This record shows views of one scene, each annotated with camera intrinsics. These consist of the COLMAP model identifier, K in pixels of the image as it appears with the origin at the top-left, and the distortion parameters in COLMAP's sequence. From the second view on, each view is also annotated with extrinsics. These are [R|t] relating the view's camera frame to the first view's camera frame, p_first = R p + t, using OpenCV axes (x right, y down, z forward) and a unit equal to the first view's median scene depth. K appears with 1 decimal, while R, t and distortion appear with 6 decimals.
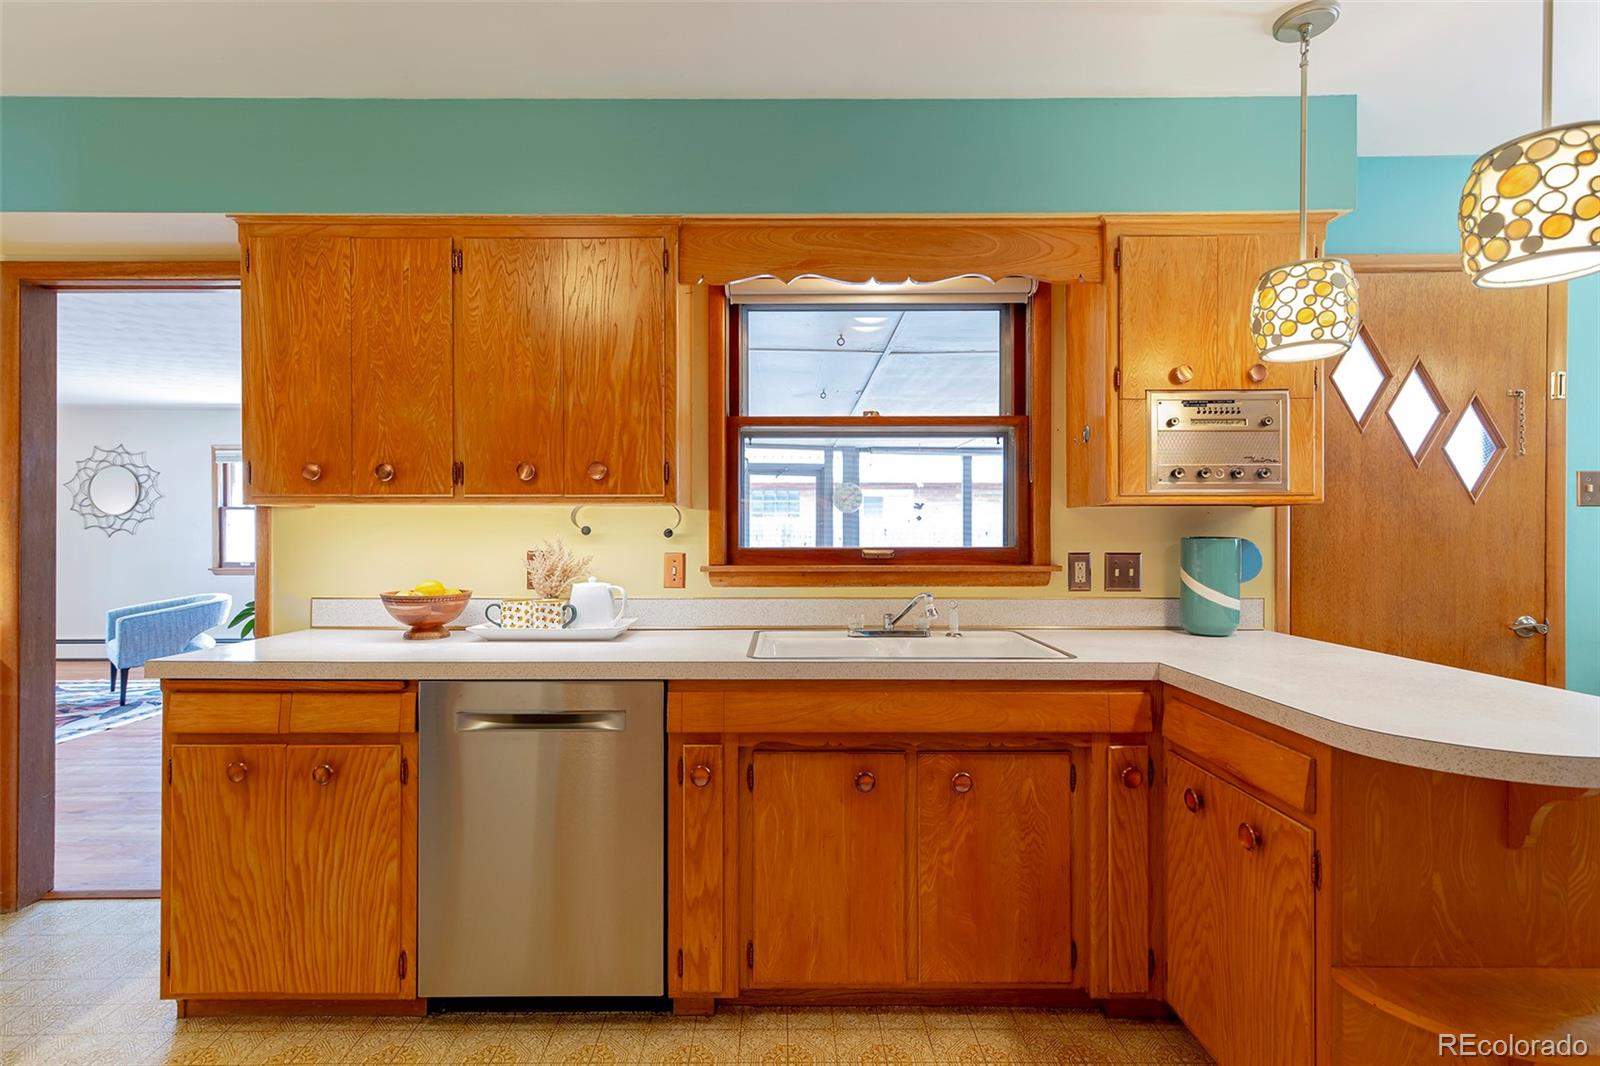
lens RADIAL K [[753.4, 0, 787.0], [0, 753.4, 535.7], [0, 0, 1]] dist [0.011845, -0.001922]
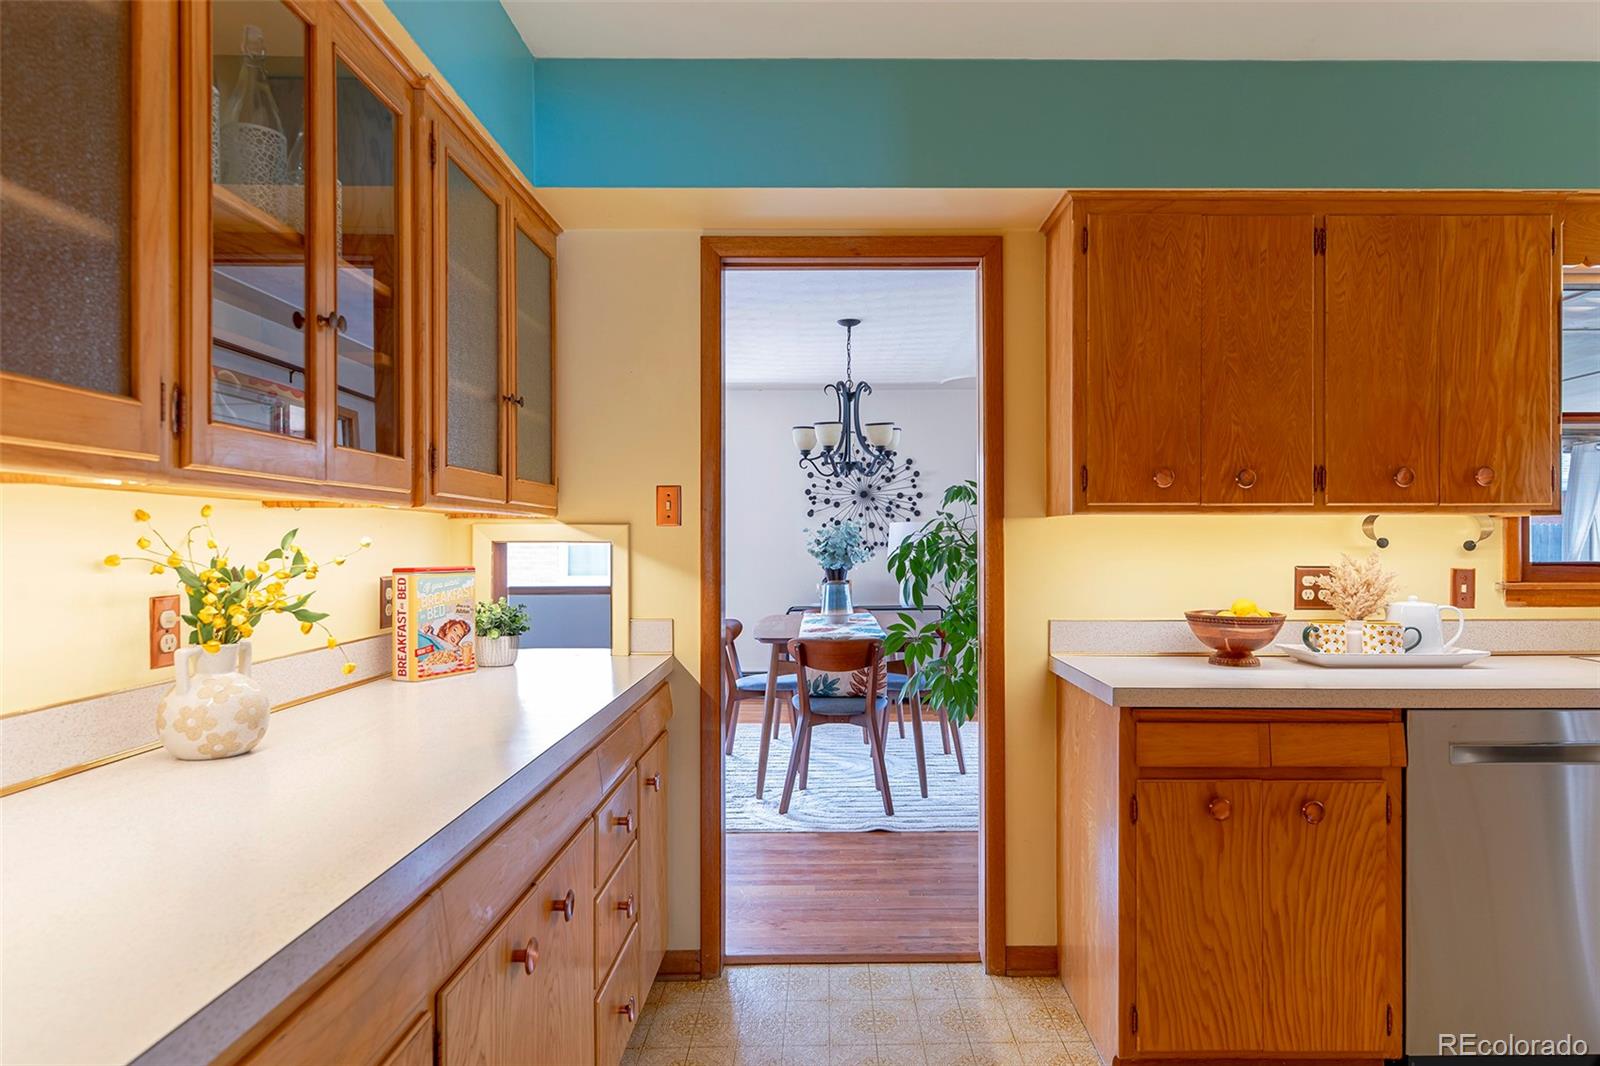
lens RADIAL K [[969.2, 0, 845.4], [0, 969.2, 544.7], [0, 0, 1]] dist [0.006113, -0.002584]
pose [[0.999915, -0.000675, 0.013046, -1.013000], [0.000649, 0.999998, 0.002001, -0.008120], [-0.013047, -0.001992, 0.999913, -0.137493]]
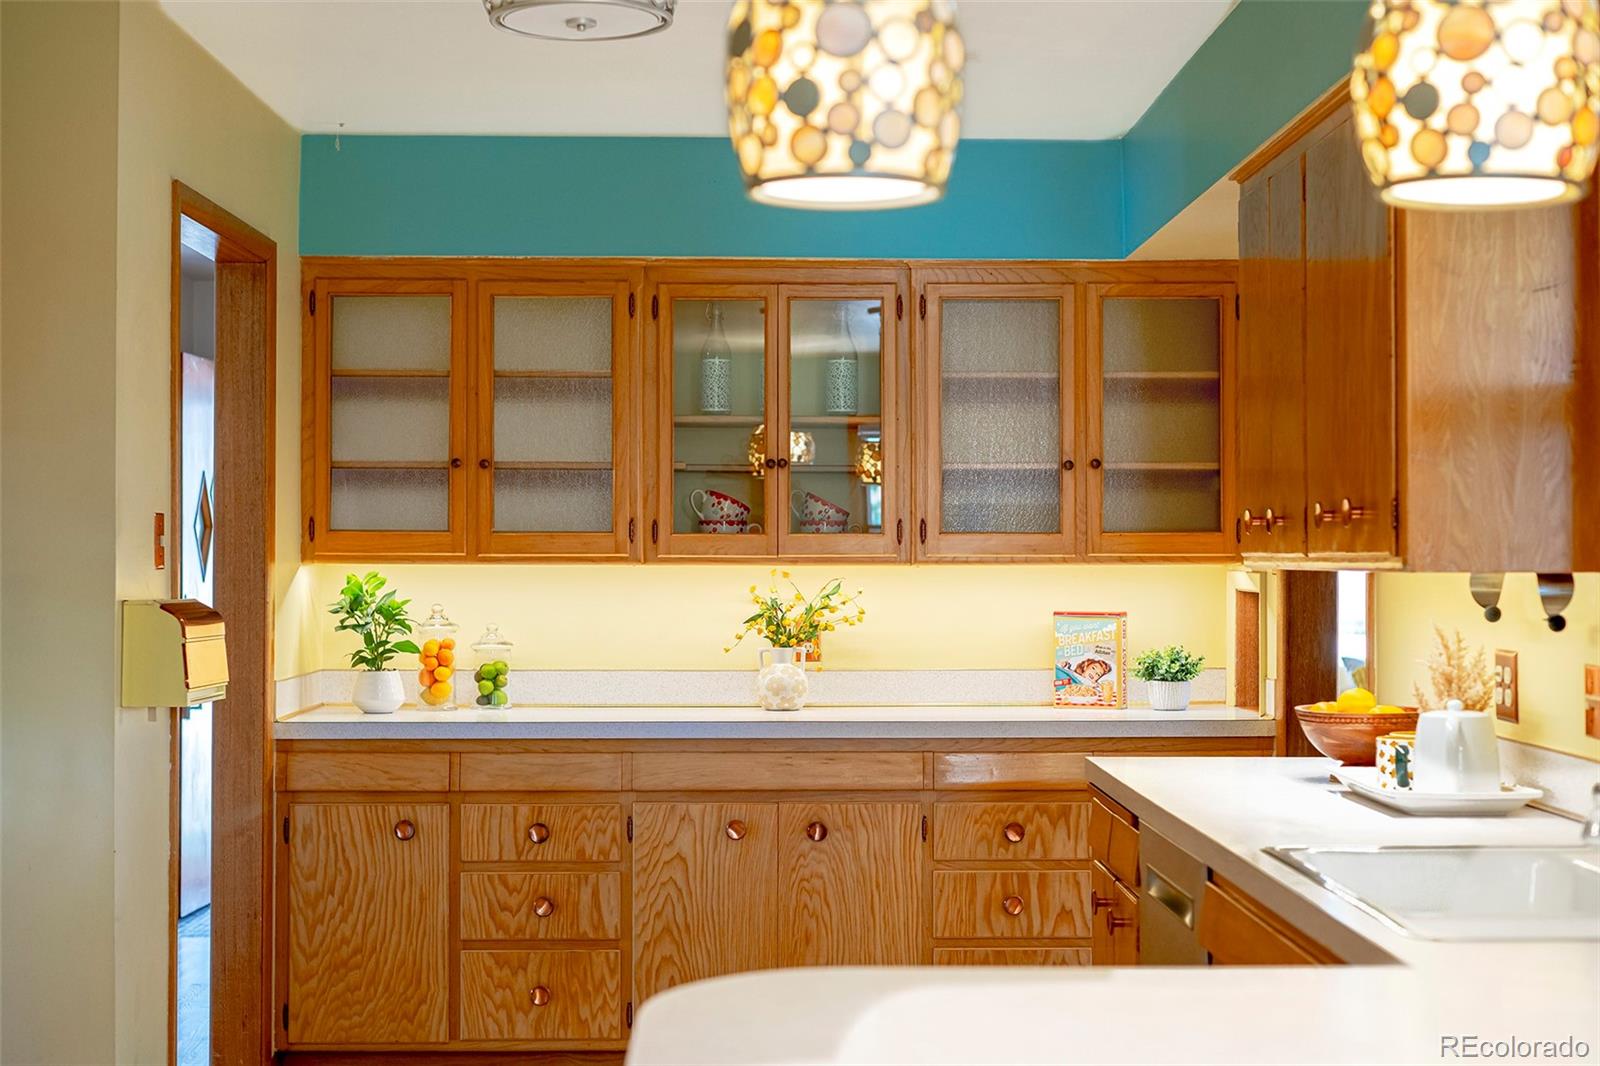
lens RADIAL K [[2330.9, 0, 805.3], [0, 2330.9, 524.8], [0, 0, 1]] dist [-0.019188, 0.000000]
pose [[0.022796, -0.012485, -0.999662, 1.513021], [-0.002068, 0.999919, -0.012536, -0.053539], [0.999738, 0.002353, 0.022768, 0.536287]]
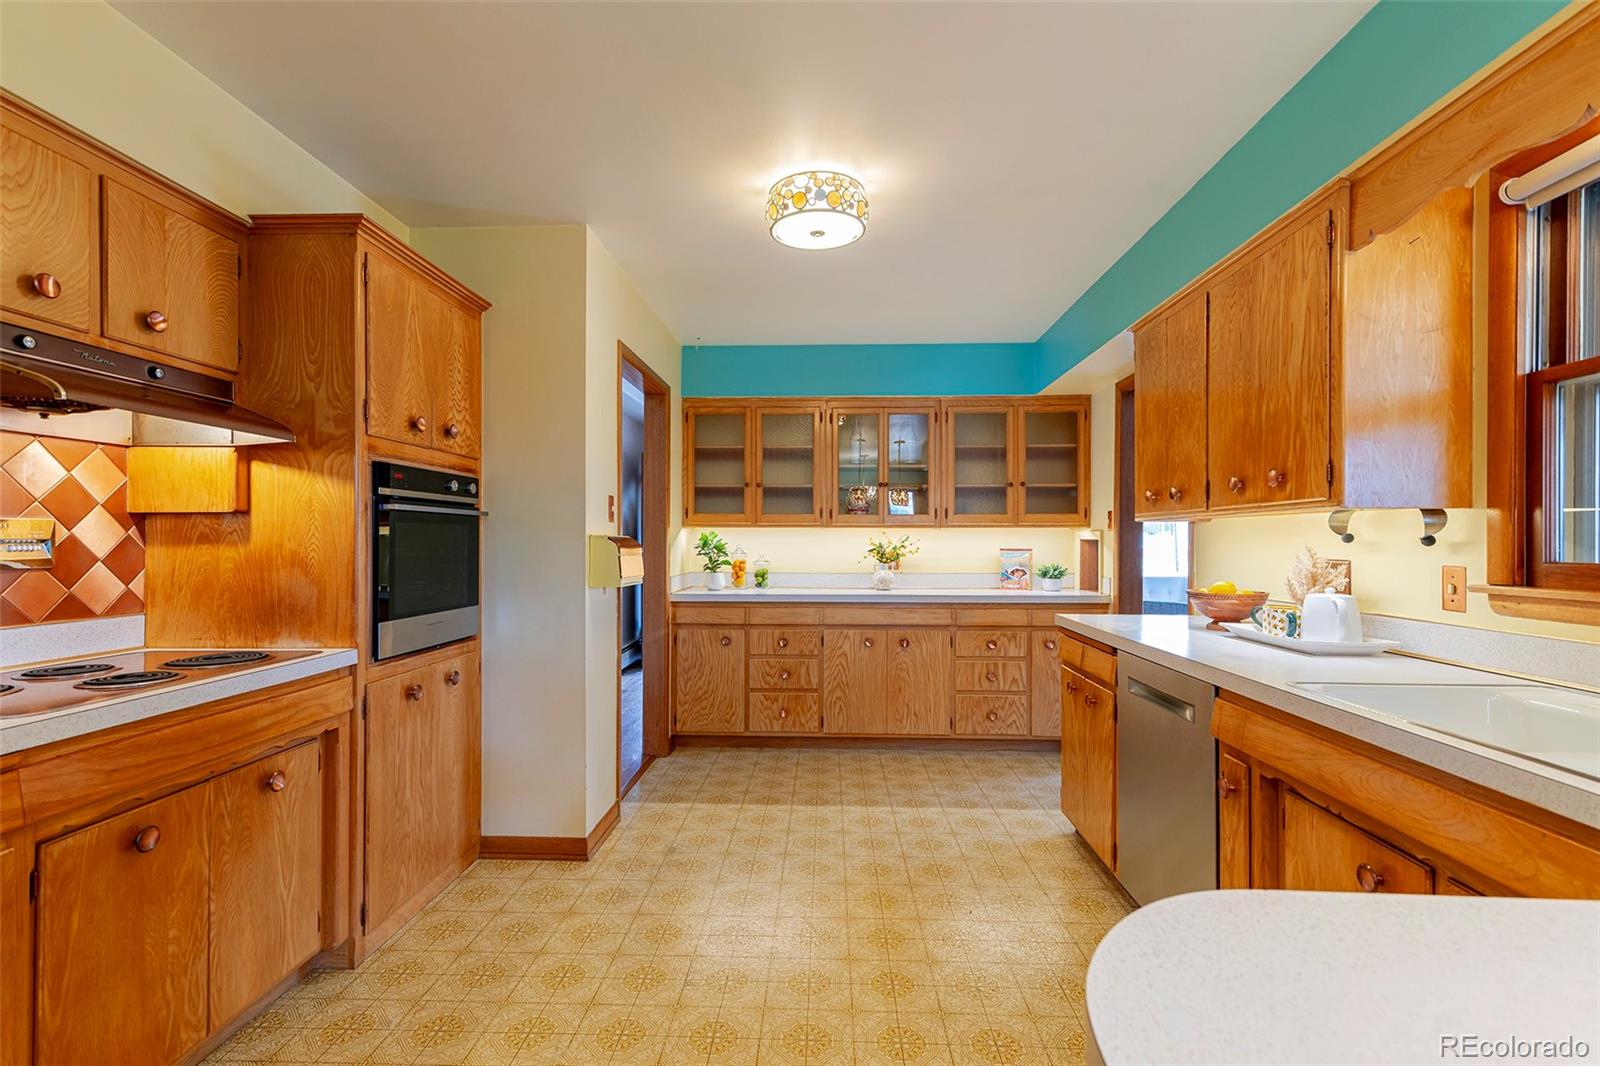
lens RADIAL K [[722.1, 0, 798.0], [0, 722.1, 542.0], [0, 0, 1]] dist [0.015358, -0.000502]
pose [[-0.044363, 0.001058, -0.999015, 0.725817], [-0.003045, 0.999995, 0.001195, -0.001068], [0.999011, 0.003095, -0.044359, 0.412927]]
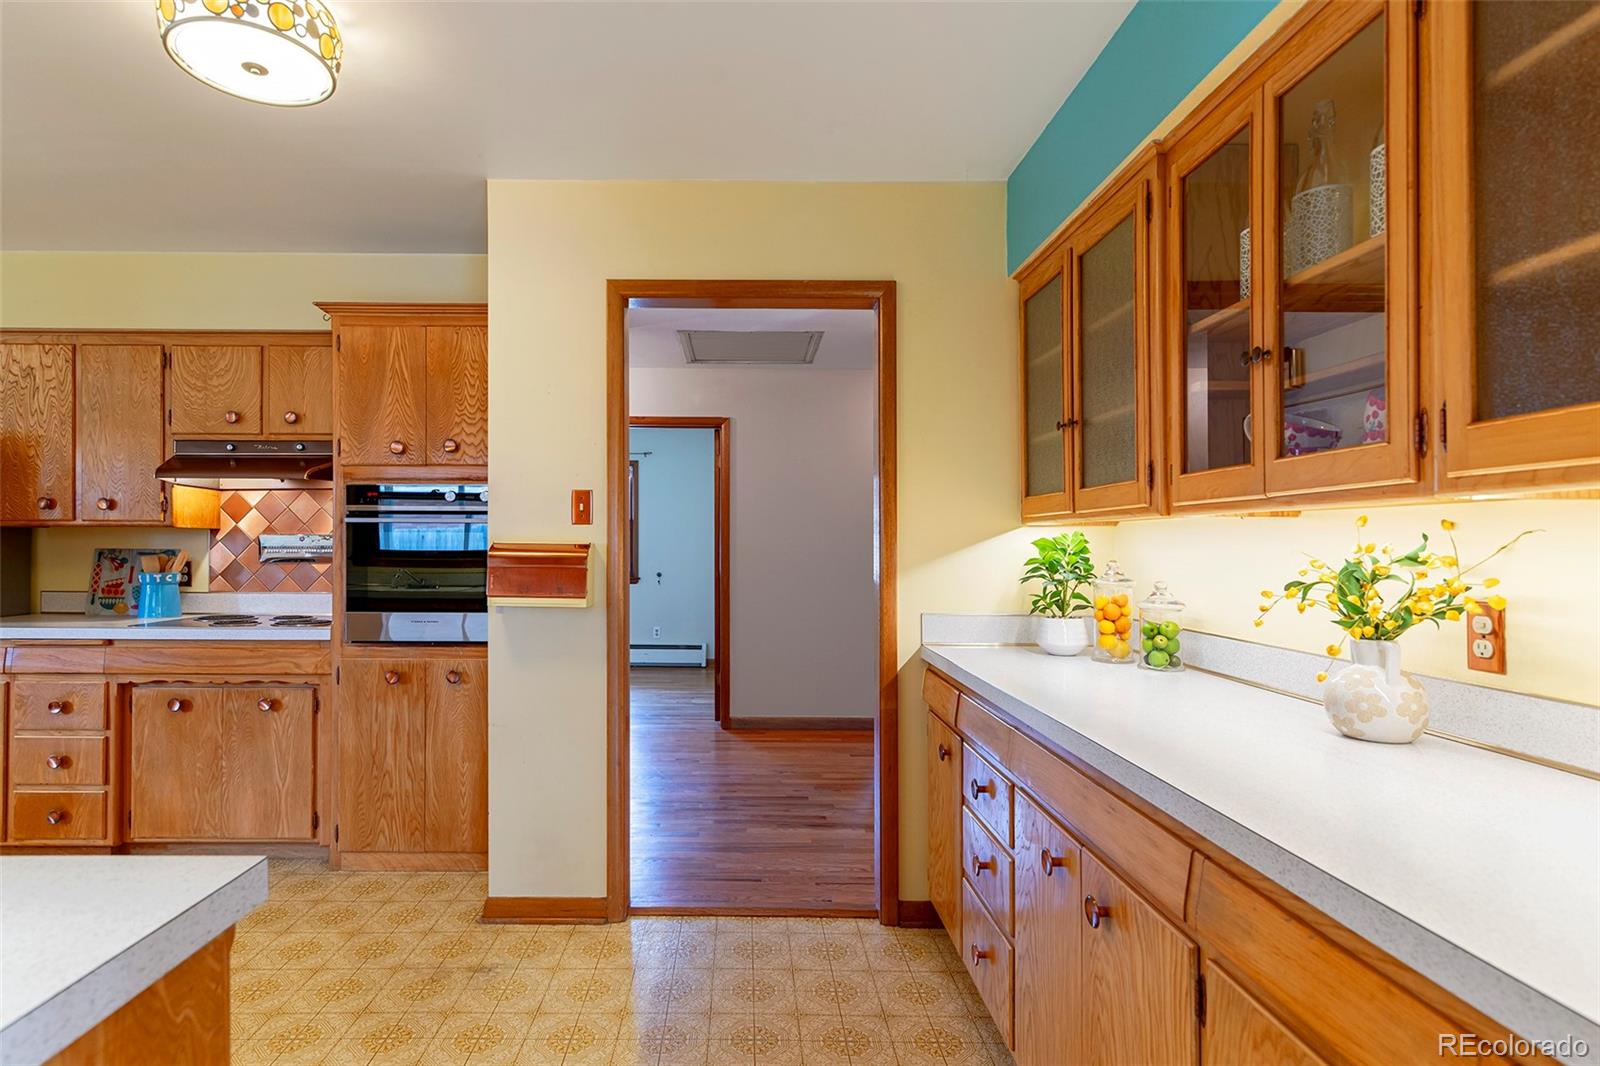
lens RADIAL K [[844.5, 0, 756.1], [0, 844.5, 544.3], [0, 0, 1]] dist [0.016195, -0.000275]
pose [[-0.999950, -0.005184, 0.008509, -0.976774], [-0.005175, 0.999986, 0.001130, -0.010580], [-0.008514, 0.001086, -0.999963, 1.271317]]
